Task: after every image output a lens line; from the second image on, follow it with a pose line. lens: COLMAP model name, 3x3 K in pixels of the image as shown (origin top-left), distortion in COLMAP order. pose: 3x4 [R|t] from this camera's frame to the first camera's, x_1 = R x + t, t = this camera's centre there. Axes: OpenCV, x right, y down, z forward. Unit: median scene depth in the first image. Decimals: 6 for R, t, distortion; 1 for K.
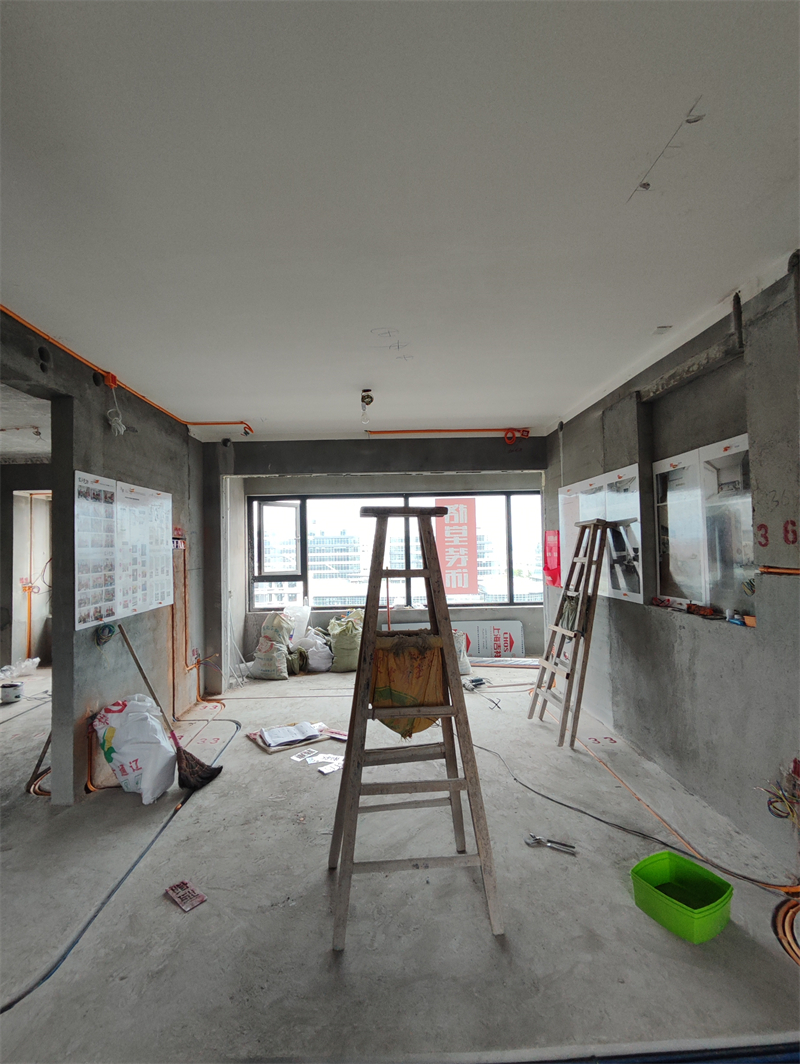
lens RADIAL K [[483.0, 0, 384.0], [0, 483.0, 530.7], [0, 0, 1]] dist [-0.006579, 0.007758]
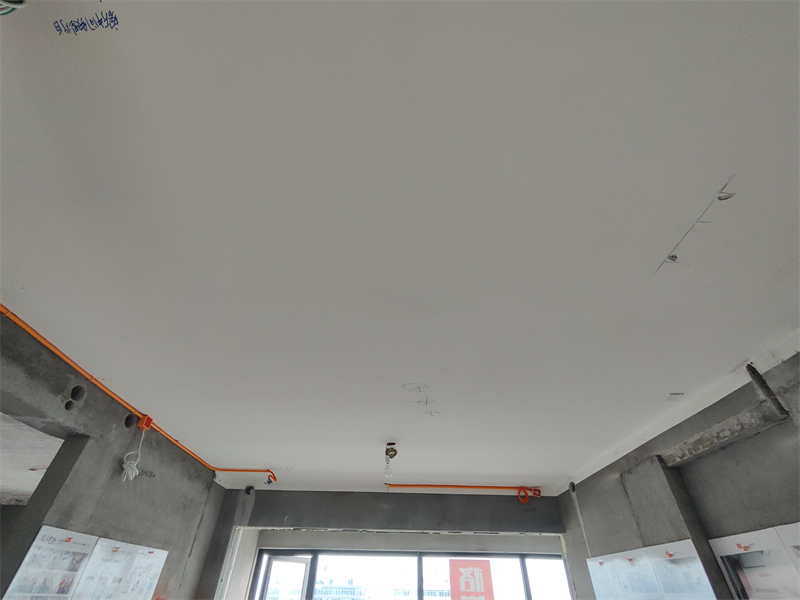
lens RADIAL K [[363.1, 0, 401.1], [0, 363.1, 312.6], [0, 0, 1]] dist [-0.006579, 0.007758]
pose [[0.999080, 0.042847, 0.001863, -0.031598], [-0.033369, 0.803883, -0.593850, -0.059194], [-0.026942, 0.593242, 0.804573, 0.223242]]
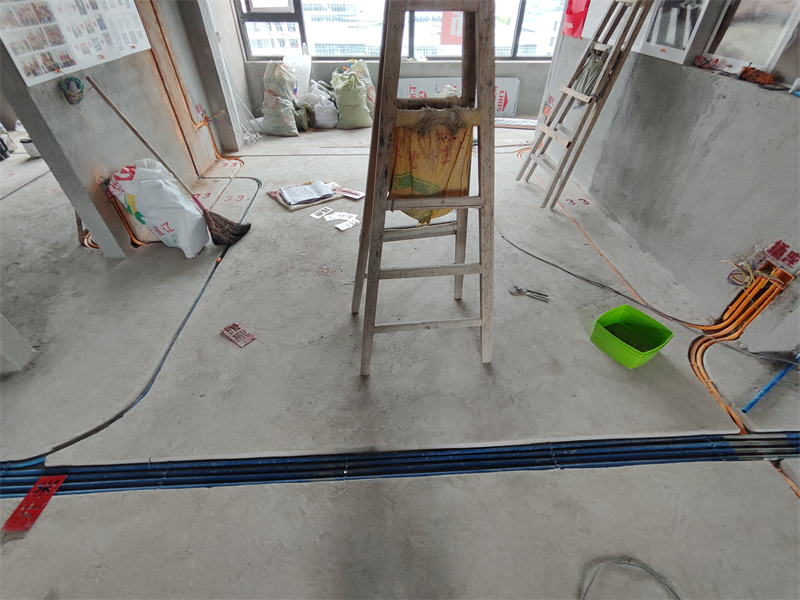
lens RADIAL K [[362.3, 0, 400.5], [0, 362.3, 313.8], [0, 0, 1]] dist [0.002815, -0.005149]
pose [[0.998679, -0.008304, 0.050705, -0.024789], [-0.029471, 0.715796, 0.697687, 0.030922], [-0.042088, -0.698260, 0.714606, 0.217516]]
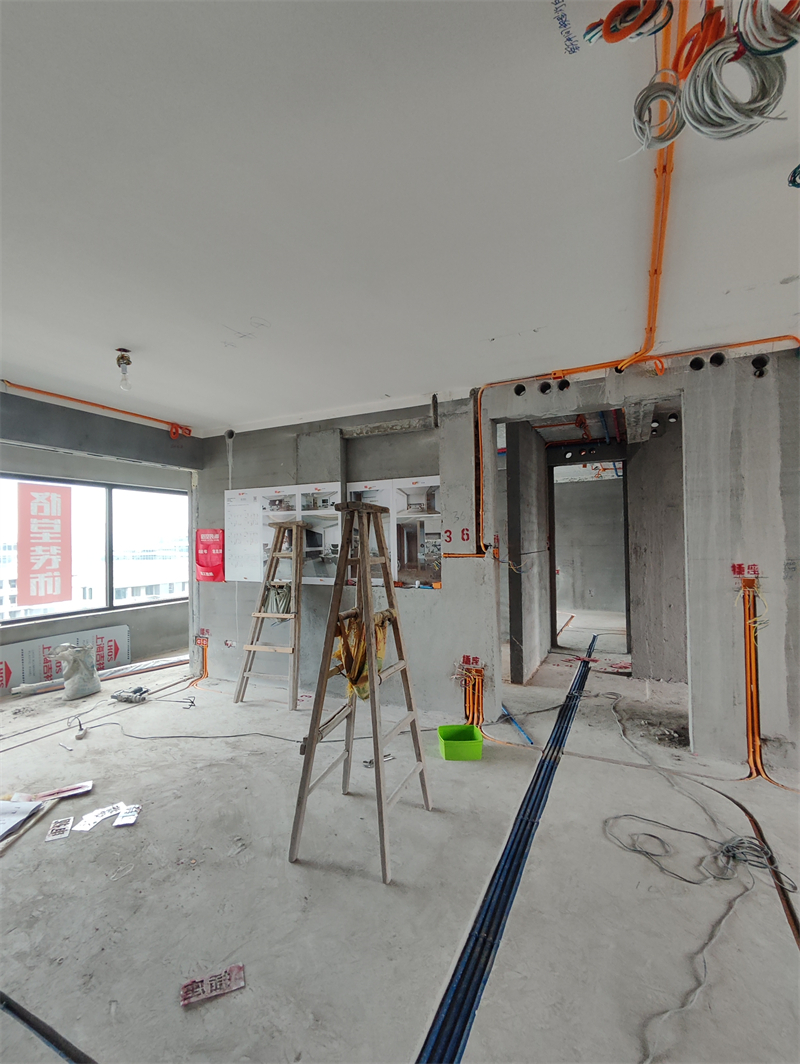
lens RADIAL K [[483.0, 0, 384.0], [0, 483.0, 530.7], [0, 0, 1]] dist [-0.006579, 0.007758]
pose [[0.469833, 0.032380, 0.882161, -0.616565], [-0.027771, 0.999375, -0.021892, 0.024240], [-0.882318, -0.014213, 0.470439, 0.253257]]
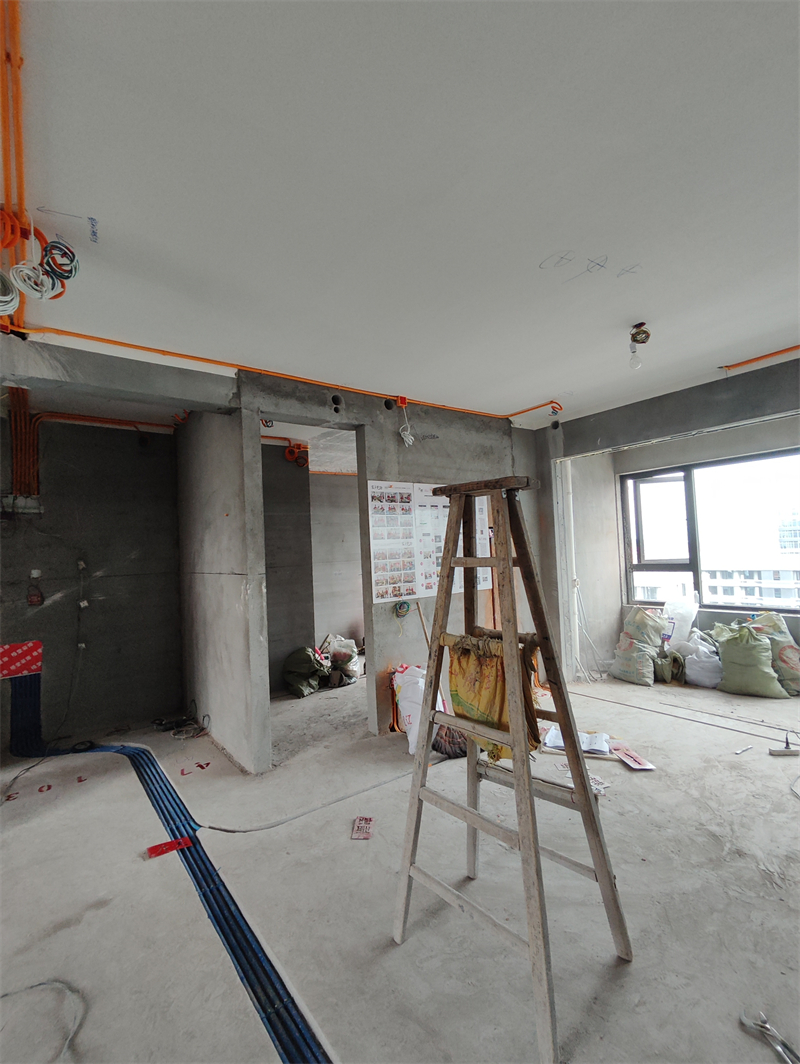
lens RADIAL K [[483.0, 0, 384.0], [0, 483.0, 530.7], [0, 0, 1]] dist [-0.006579, 0.007758]
pose [[0.582416, -0.040490, -0.811882, 0.387749], [0.062465, 0.998035, -0.004964, 0.017111], [0.810487, -0.047824, 0.583800, 0.236507]]
